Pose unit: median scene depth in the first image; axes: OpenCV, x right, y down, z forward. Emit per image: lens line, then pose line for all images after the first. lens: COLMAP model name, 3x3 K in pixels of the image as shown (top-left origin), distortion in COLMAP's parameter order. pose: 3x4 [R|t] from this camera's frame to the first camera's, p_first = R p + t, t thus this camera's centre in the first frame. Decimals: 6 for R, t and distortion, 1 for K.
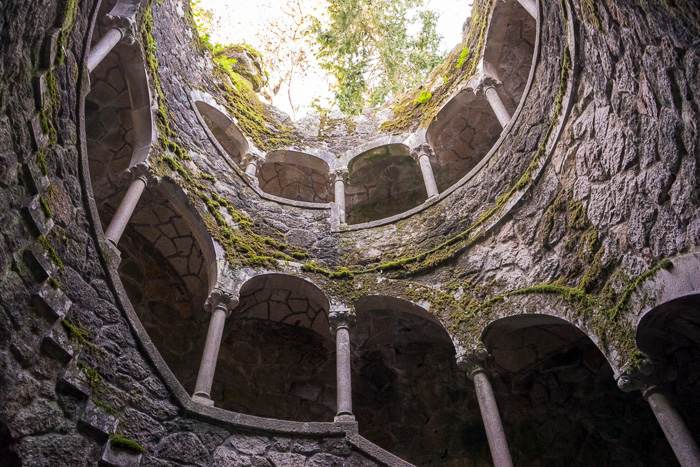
lens RADIAL K [[574.3, 0, 352.4], [0, 574.3, 237.3], [0, 0, 1]] dist [-0.000584, 0.002491]
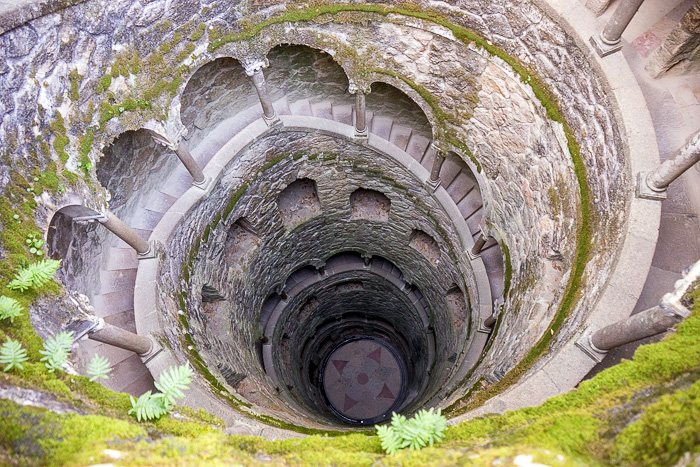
lens RADIAL K [[565.4, 0, 352.6], [0, 565.4, 234.6], [0, 0, 1]] dist [-0.004274, 0.003785]
pose [[0.835277, -0.517242, 0.186474, -0.240705], [-0.439005, -0.423197, 0.792578, -0.966590], [-0.331039, -0.743885, -0.580559, 1.383791]]
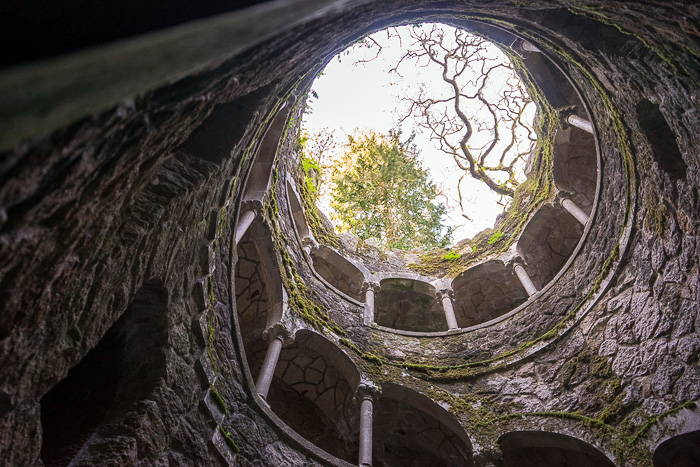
lens RADIAL K [[565.4, 0, 352.6], [0, 565.4, 234.6], [0, 0, 1]] dist [-0.004274, 0.003785]
pose [[0.918565, 0.388614, 0.072239, -0.255398], [-0.349242, 0.883522, -0.312121, 0.233910], [-0.185119, 0.261474, 0.947292, -0.116939]]
